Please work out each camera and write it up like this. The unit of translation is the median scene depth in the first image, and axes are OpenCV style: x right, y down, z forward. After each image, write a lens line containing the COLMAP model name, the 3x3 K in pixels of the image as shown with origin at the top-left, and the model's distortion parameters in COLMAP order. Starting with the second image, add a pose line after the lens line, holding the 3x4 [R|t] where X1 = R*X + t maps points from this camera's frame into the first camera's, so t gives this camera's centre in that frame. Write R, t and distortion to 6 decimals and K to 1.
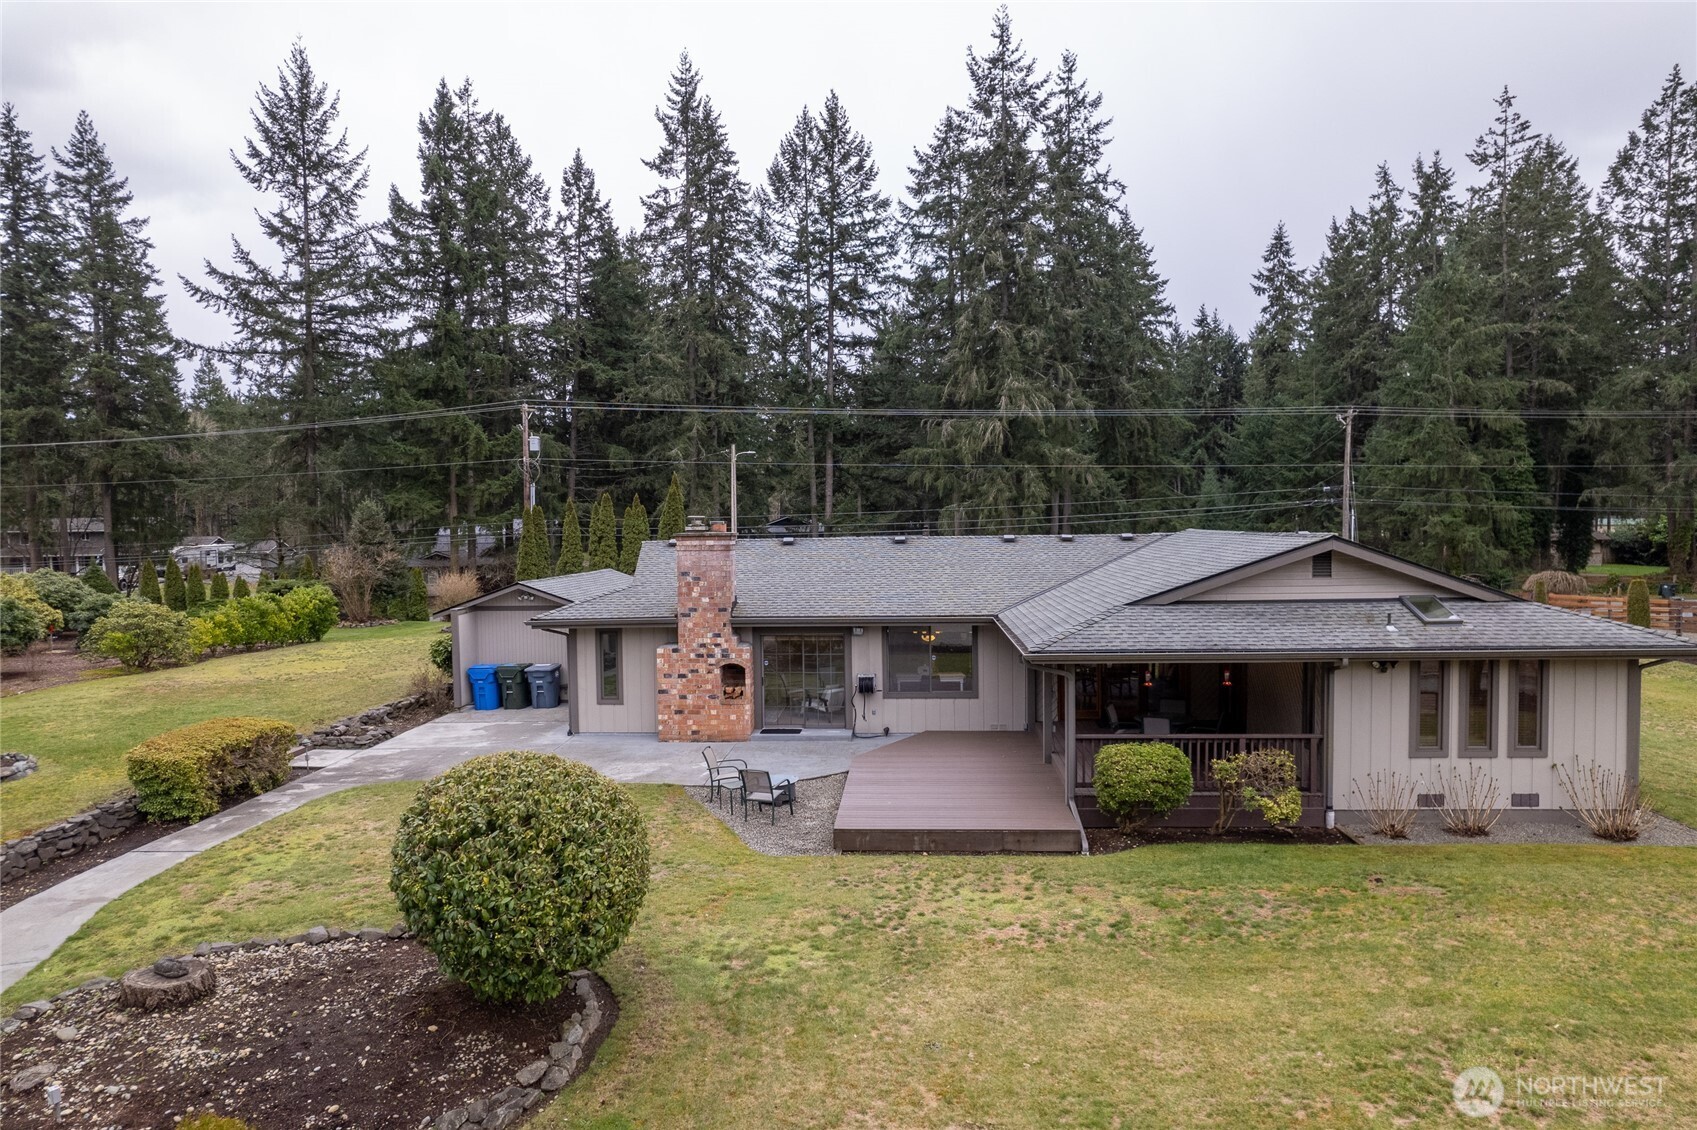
lens RADIAL K [[1090.0, 0, 848.5], [0, 1090.0, 565.0], [0, 0, 1]] dist [-0.080761, 0.079014]
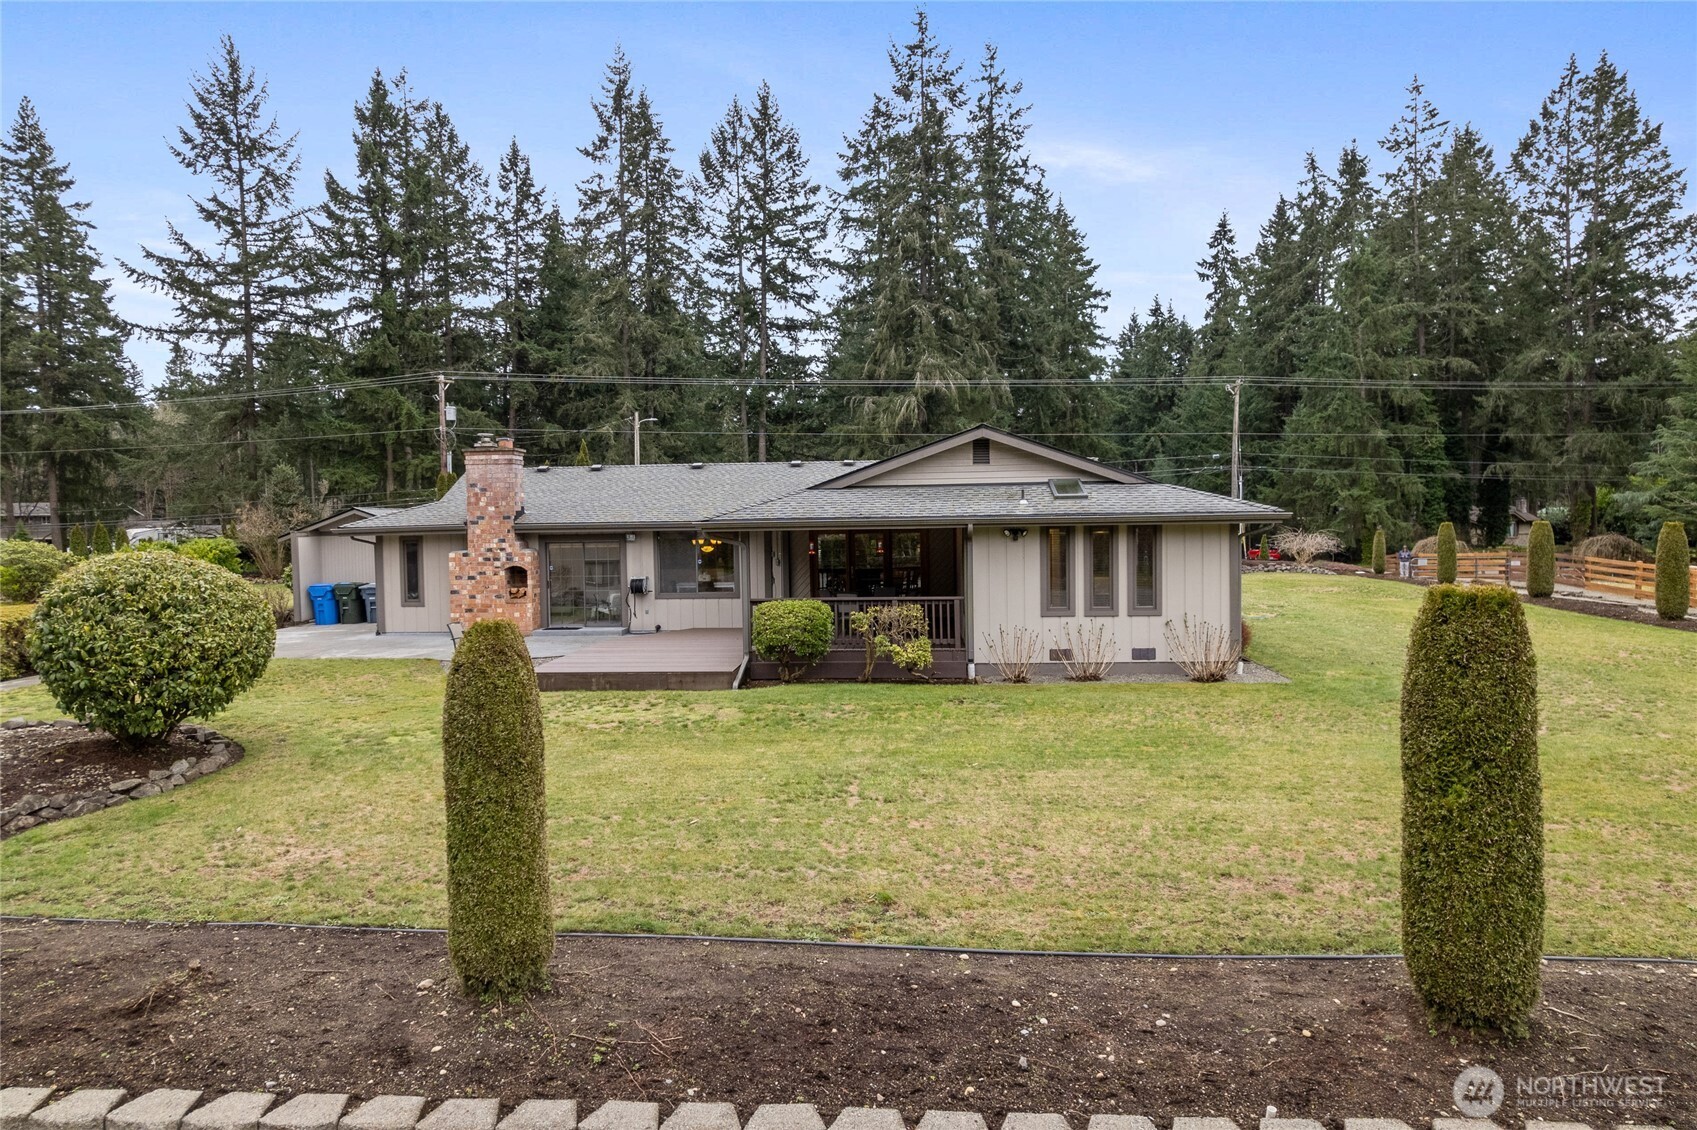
lens RADIAL K [[1090.0, 0, 848.5], [0, 1090.0, 565.0], [0, 0, 1]] dist [-0.080761, 0.079014]
pose [[0.999981, -0.002489, 0.005627, 0.065592], [0.002488, 0.999997, 0.000114, 0.026062], [-0.005627, -0.000100, 0.999984, -0.031183]]
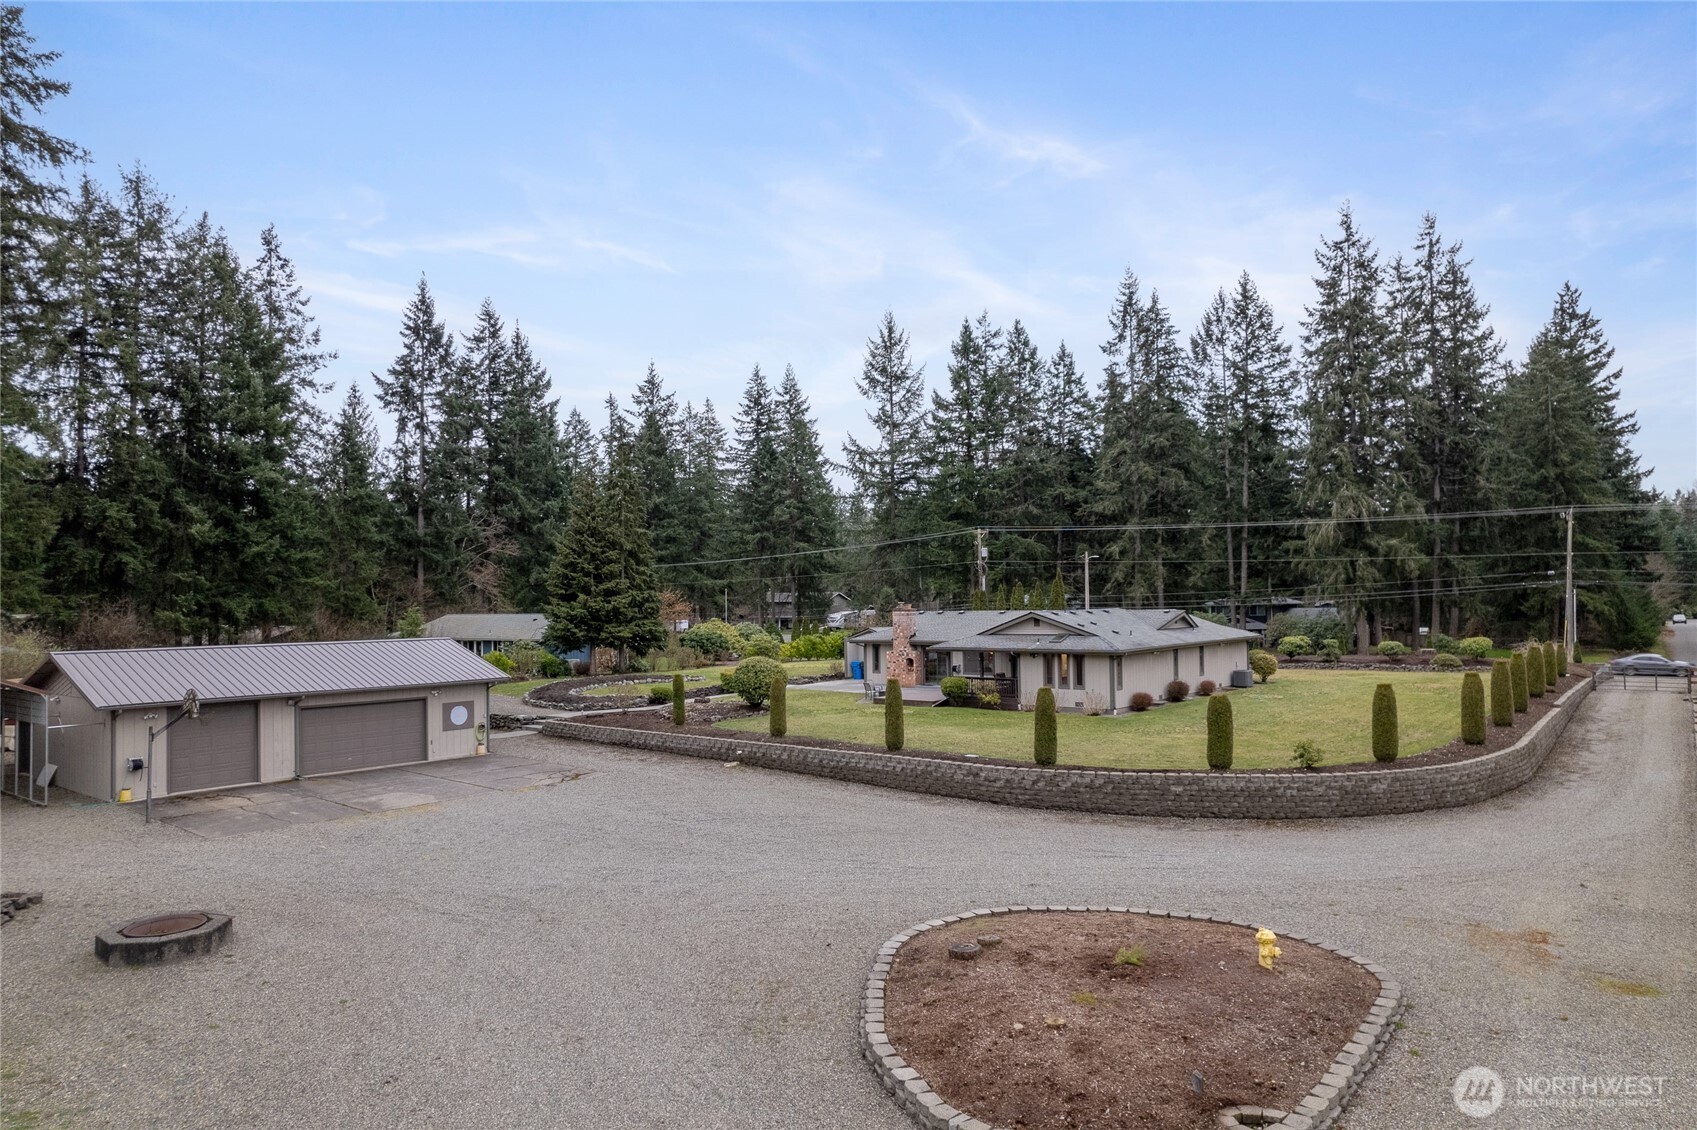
lens RADIAL K [[1090.0, 0, 848.5], [0, 1090.0, 565.0], [0, 0, 1]] dist [-0.080761, 0.079014]
pose [[0.817508, -0.015287, -0.575714, 0.380881], [-0.020077, 0.998284, -0.055017, 0.003597], [0.575567, 0.056535, 0.815798, -0.372524]]
